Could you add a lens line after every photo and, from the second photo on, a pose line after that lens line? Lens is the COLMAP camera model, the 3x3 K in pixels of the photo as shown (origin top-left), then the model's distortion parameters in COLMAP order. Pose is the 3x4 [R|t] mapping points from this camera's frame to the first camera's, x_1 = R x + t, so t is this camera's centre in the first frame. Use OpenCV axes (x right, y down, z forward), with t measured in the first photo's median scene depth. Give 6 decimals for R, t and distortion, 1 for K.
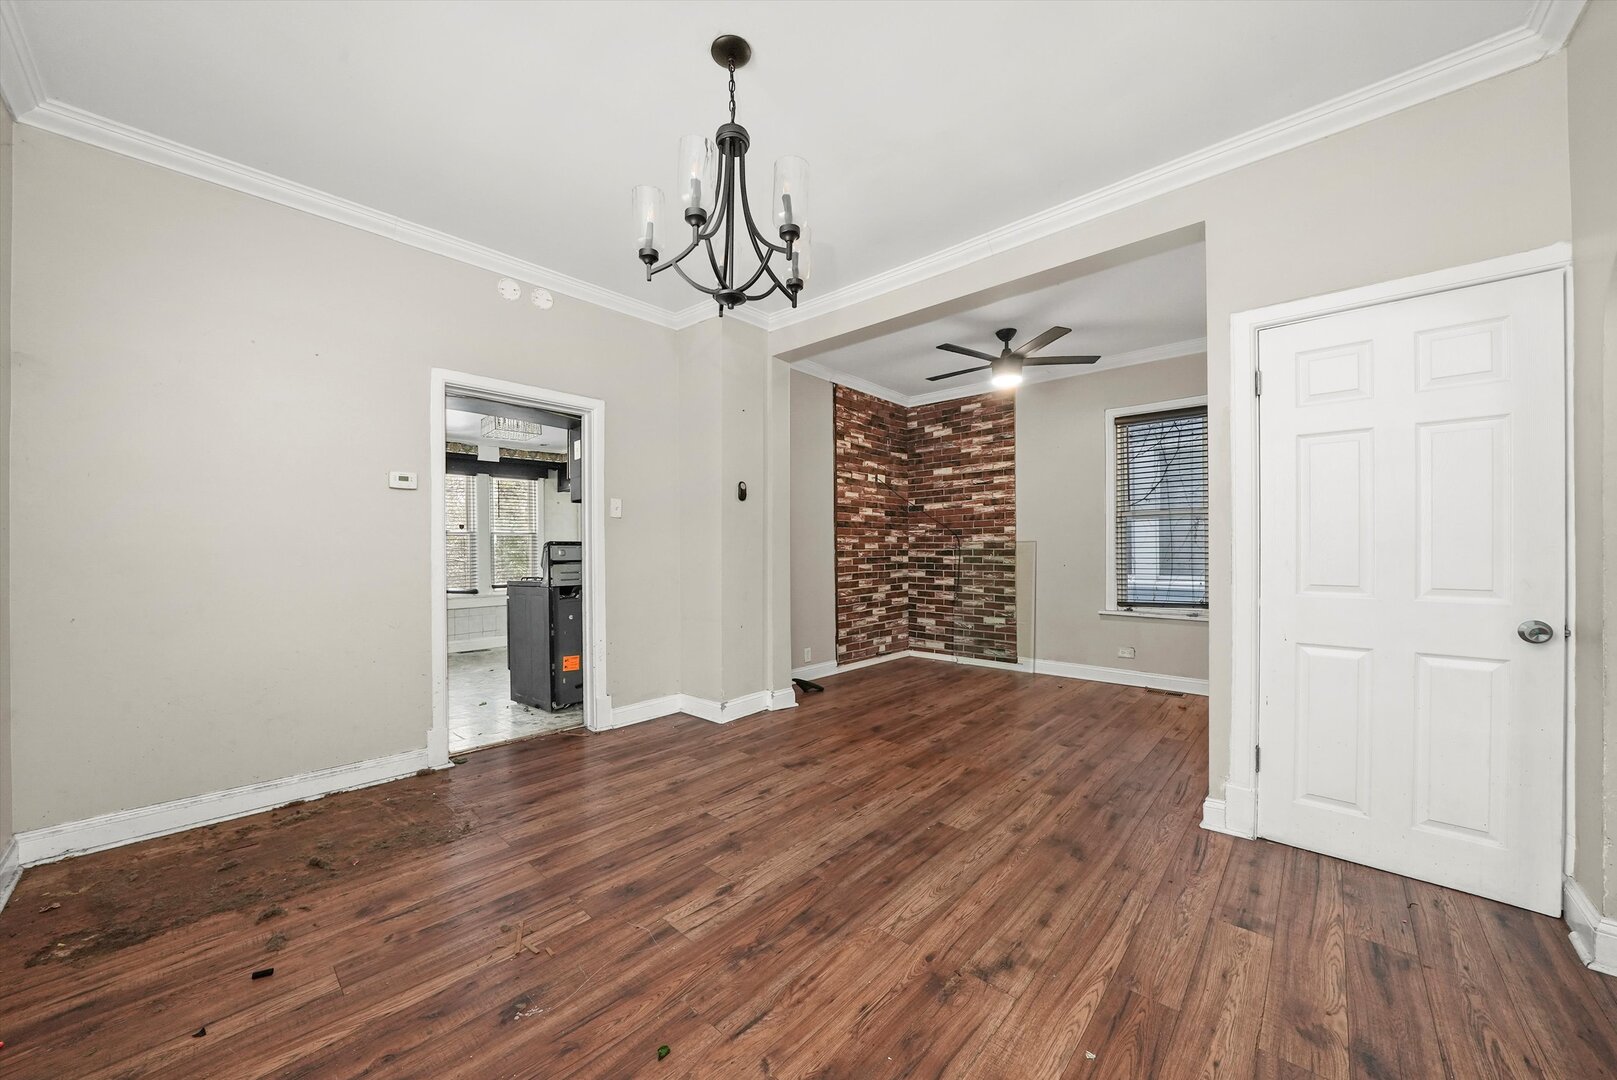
lens RADIAL K [[578.7, 0, 805.5], [0, 578.7, 550.2], [0, 0, 1]] dist [-0.023072, 0.001918]
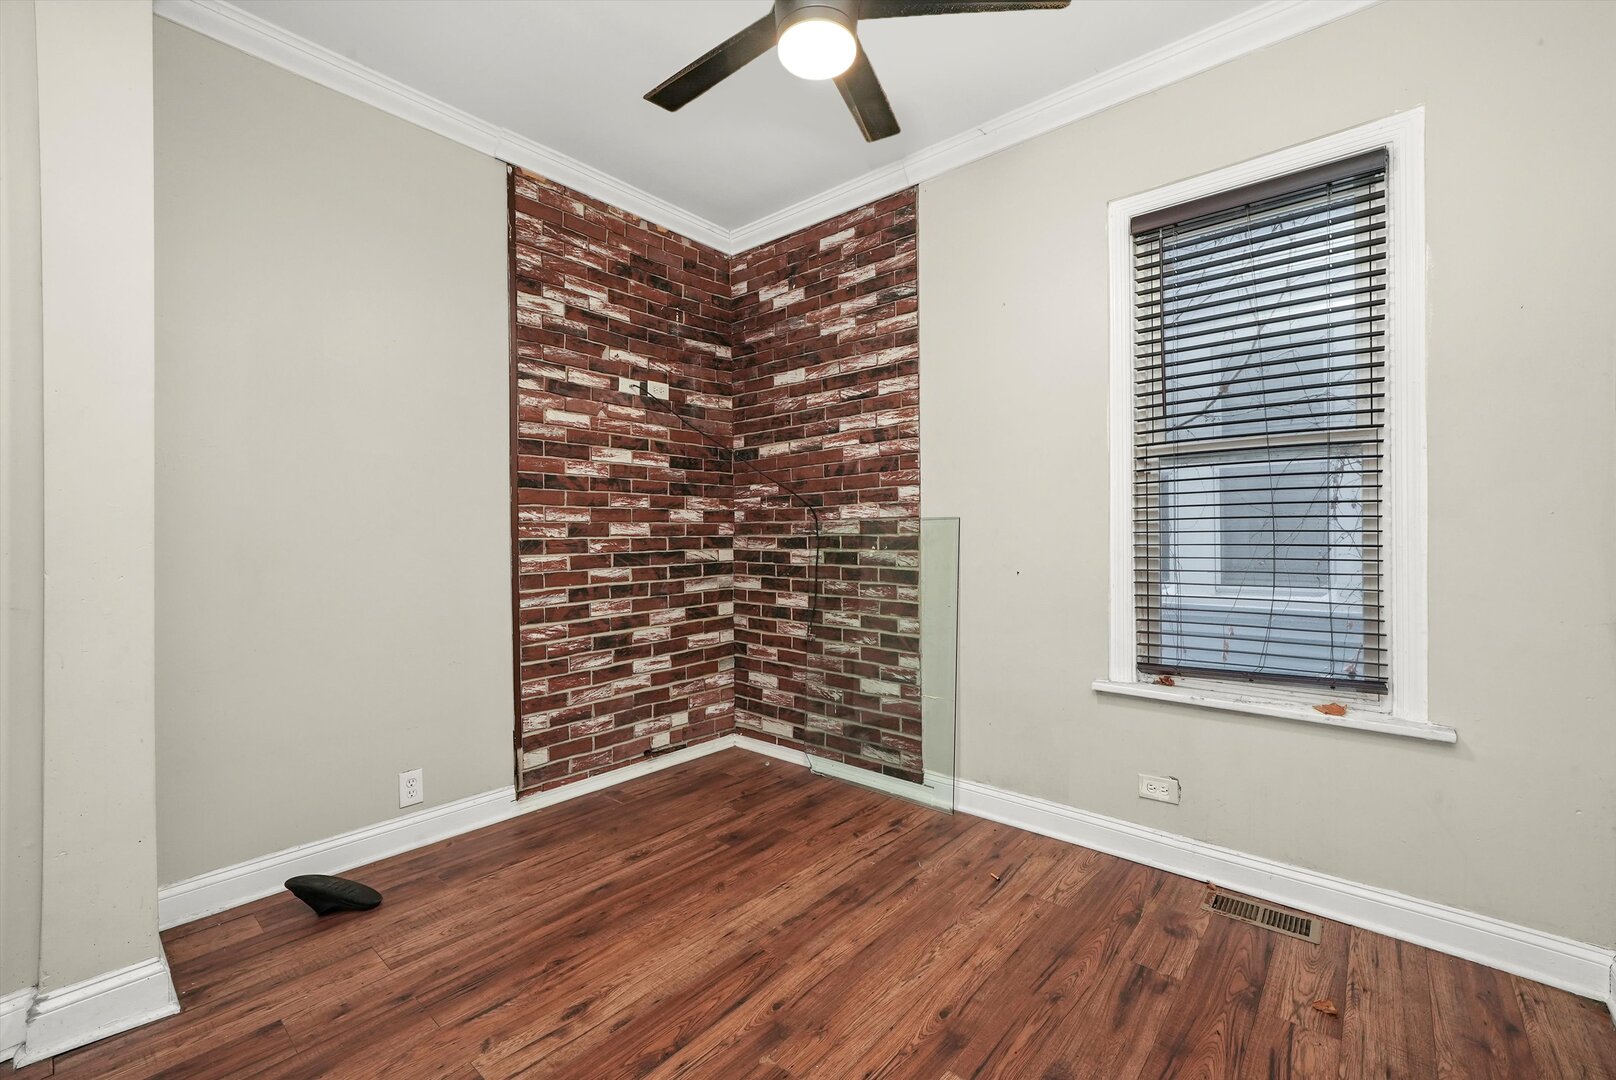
lens RADIAL K [[660.6, 0, 813.0], [0, 660.6, 543.0], [0, 0, 1]] dist [-0.025212, 0.000169]
pose [[0.999366, -0.002504, 0.035515, 0.232978], [0.002088, 0.999929, 0.011750, -0.002081], [-0.035542, -0.011668, 0.999300, 0.427732]]
